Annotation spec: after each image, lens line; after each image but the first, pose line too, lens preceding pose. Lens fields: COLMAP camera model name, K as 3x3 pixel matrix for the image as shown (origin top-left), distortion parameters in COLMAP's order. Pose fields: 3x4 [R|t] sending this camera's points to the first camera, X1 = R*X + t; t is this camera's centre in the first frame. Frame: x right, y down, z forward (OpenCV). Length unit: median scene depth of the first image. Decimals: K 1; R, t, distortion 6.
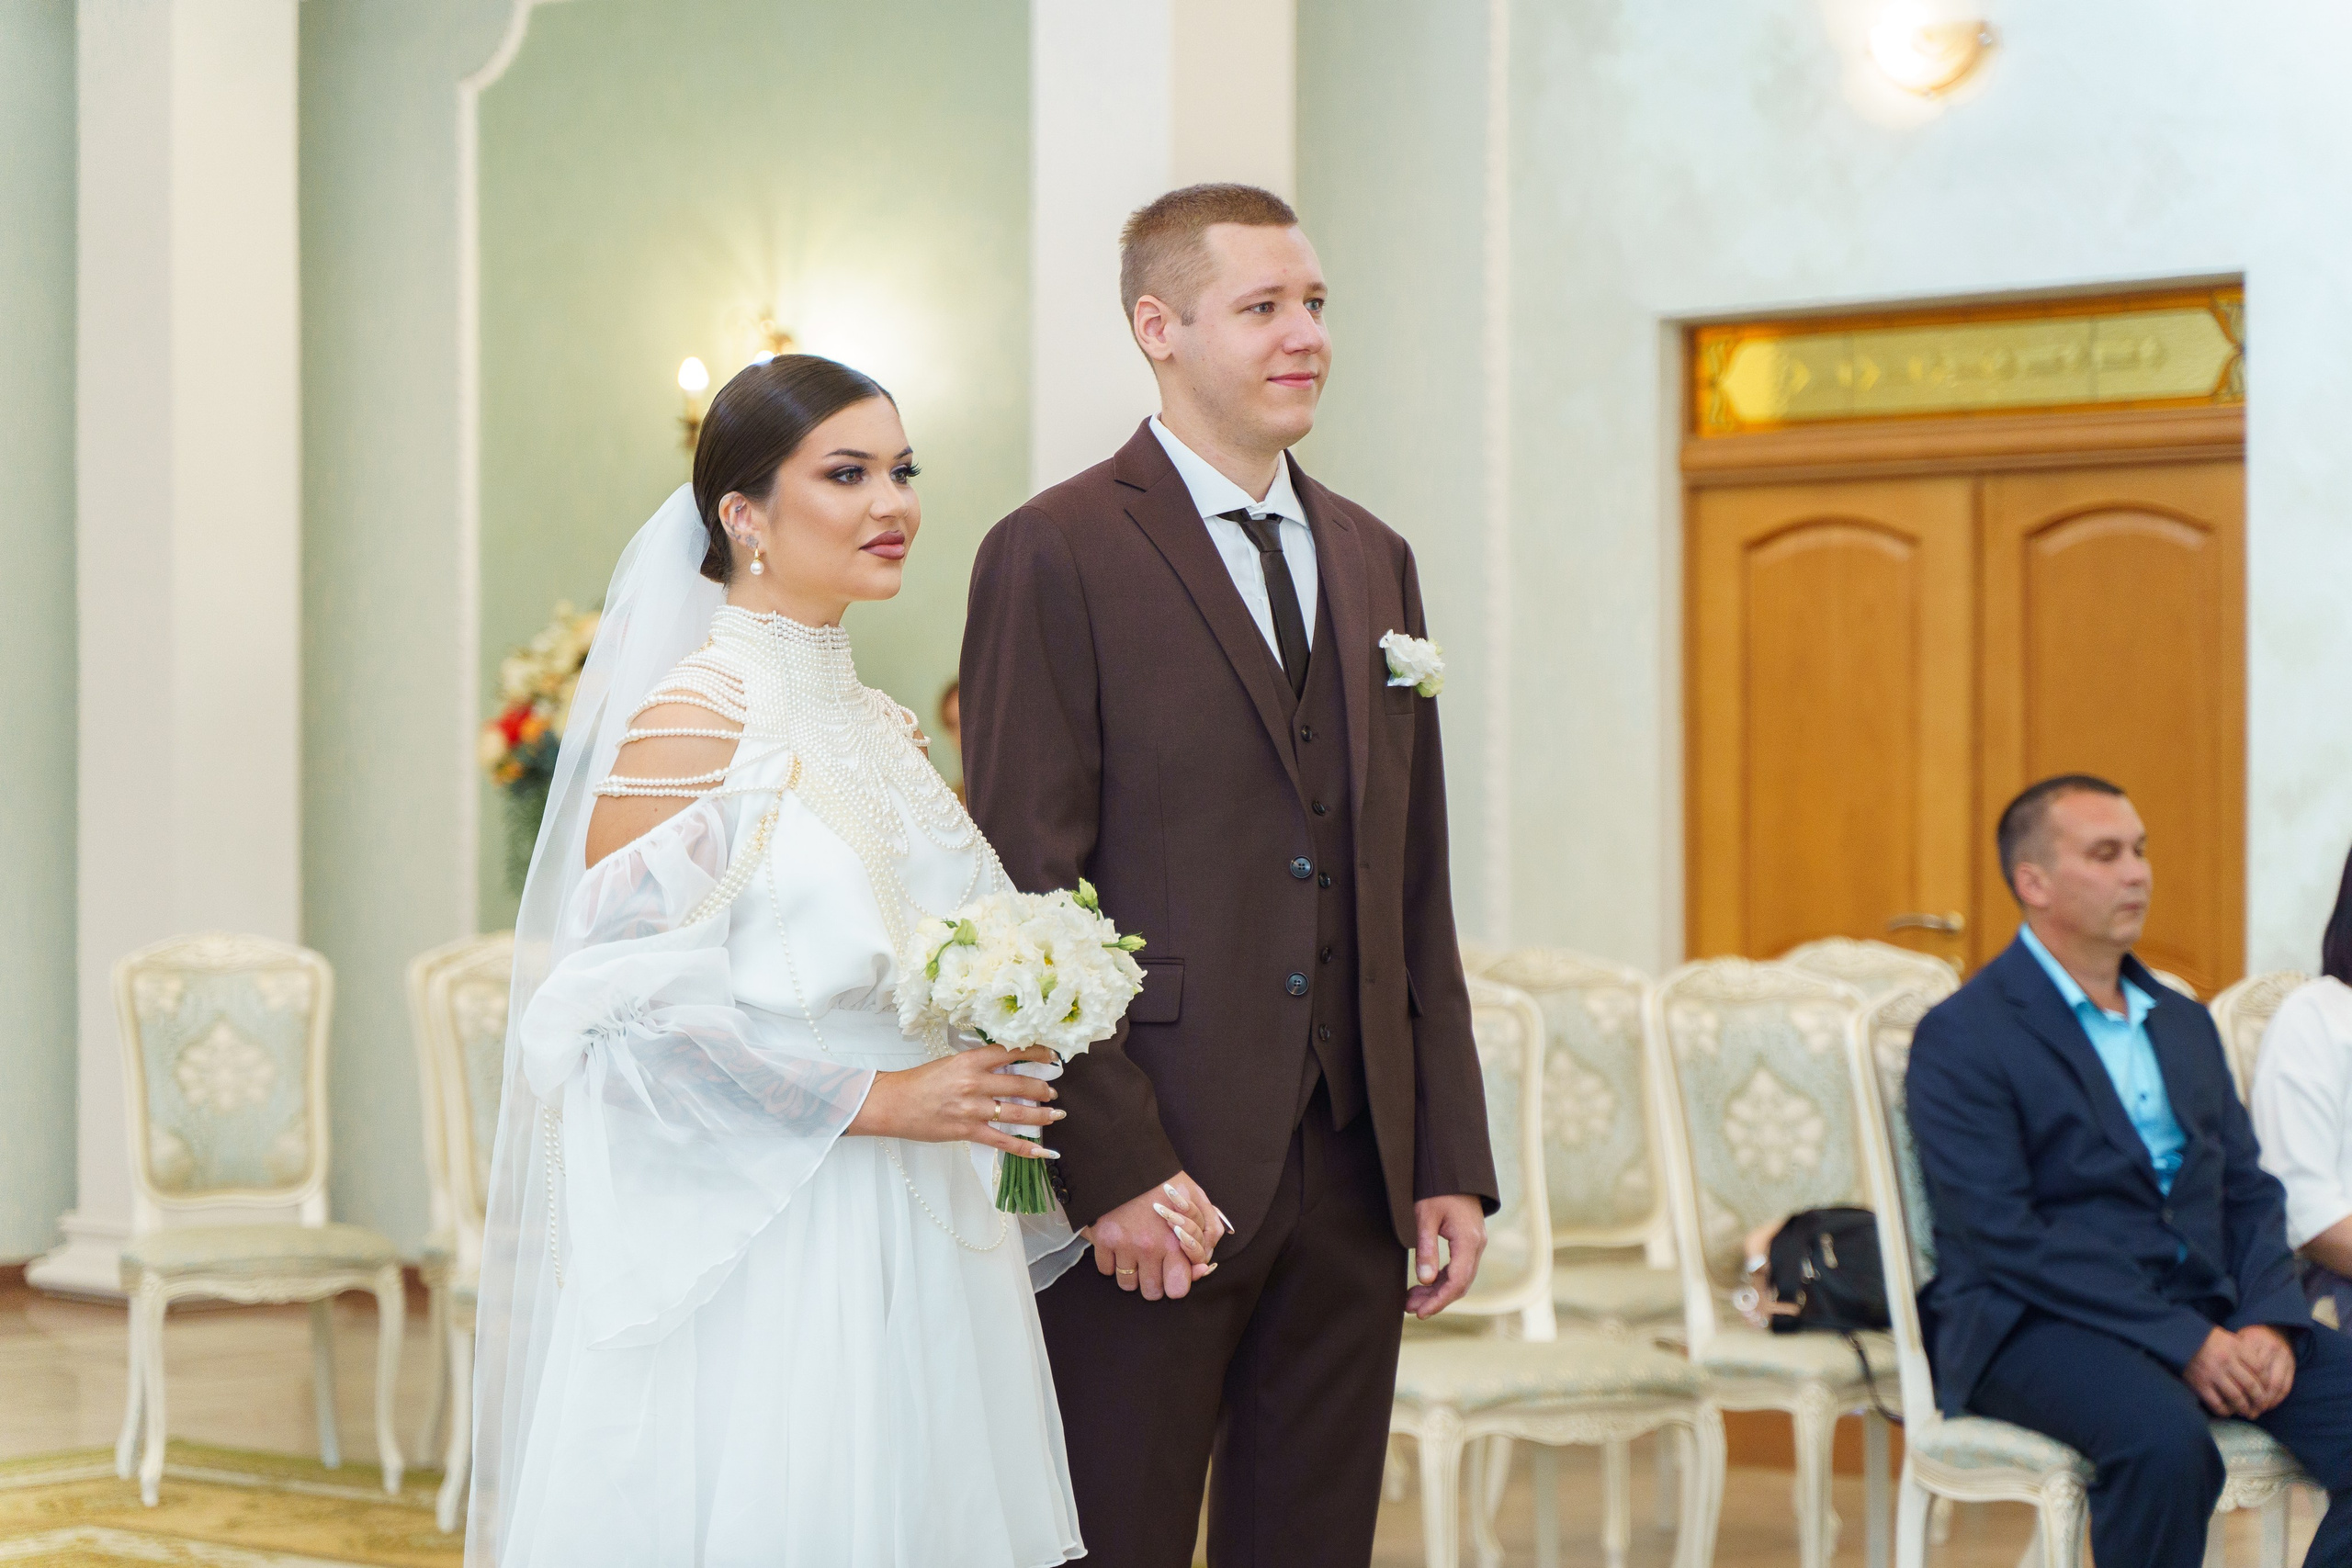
lens RADIAL K [[4770.9, 0, 1176.0], [0, 4770.9, 784.0], [0, 0, 1]] dist [0.349817, -5.342763]
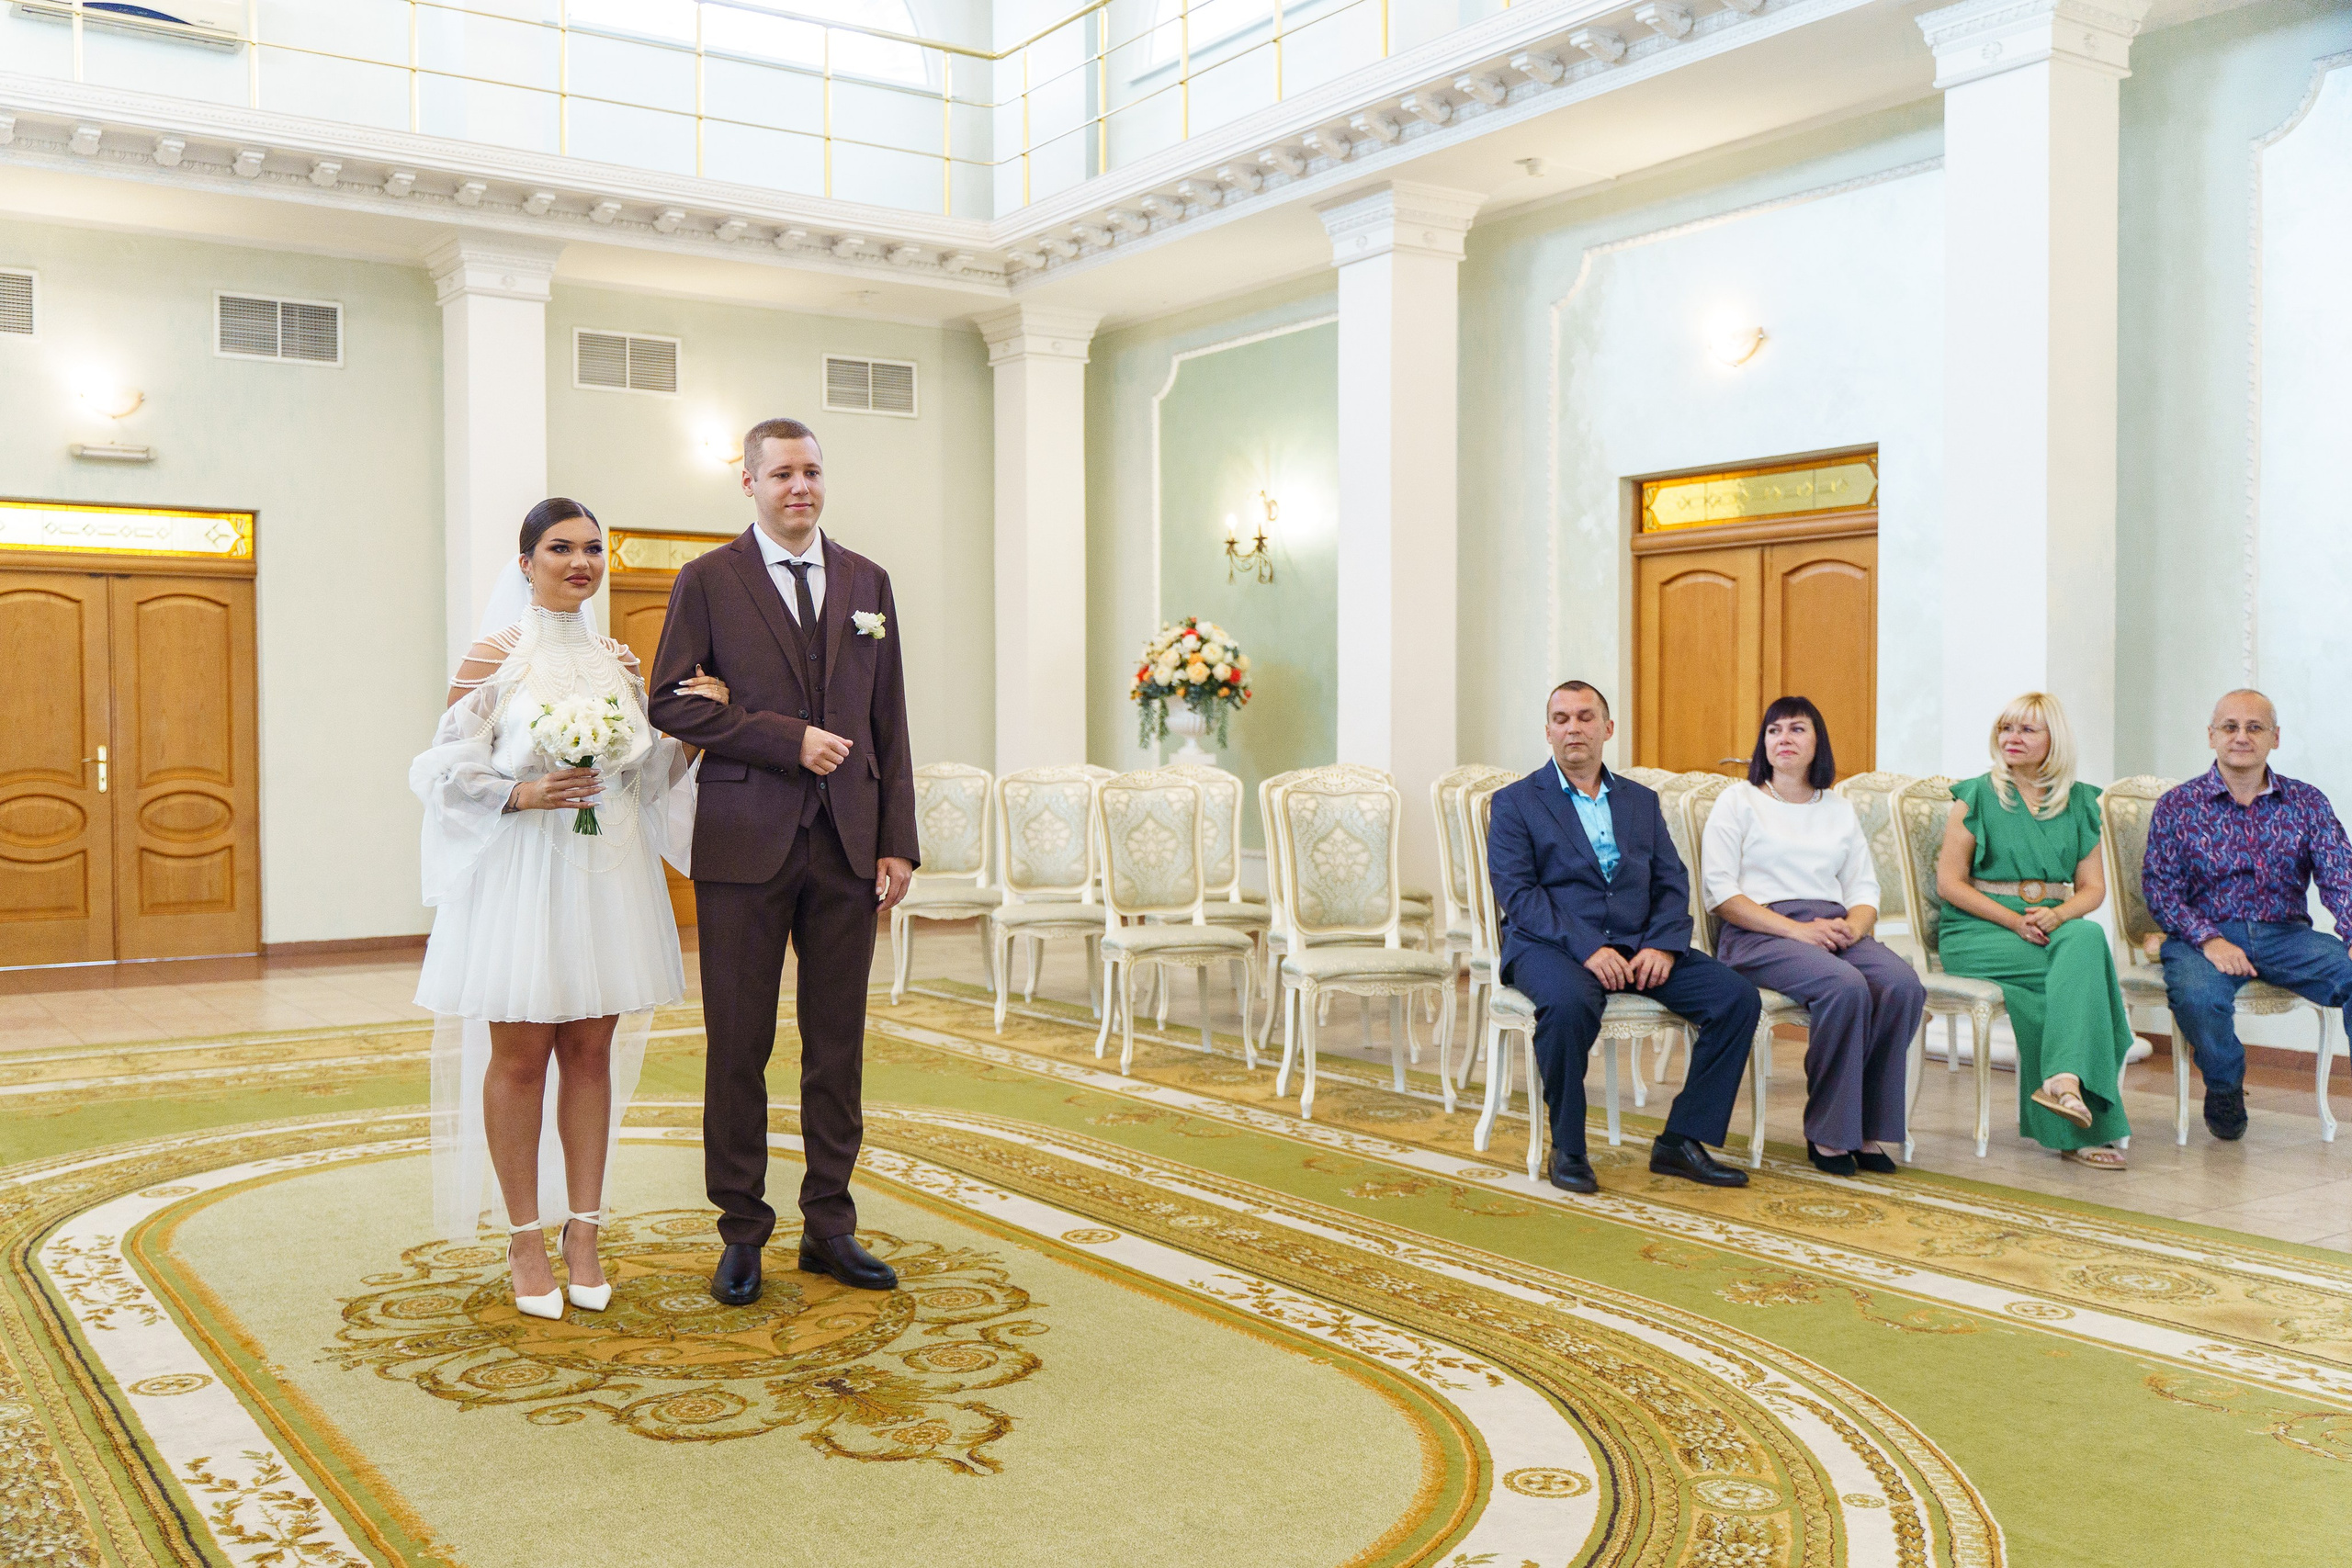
lens RADIAL K [[2139.3, 0, 1176.0], [0, 2139.3, 784.0], [0, 0, 1]] dist [-0.003950, 0.000851]
pose [[0.946068, 0.004998, -0.323929, 0.234663], [0.005441, 0.999495, 0.031312, 0.008709], [0.323922, -0.031386, 0.945563, 0.031806]]
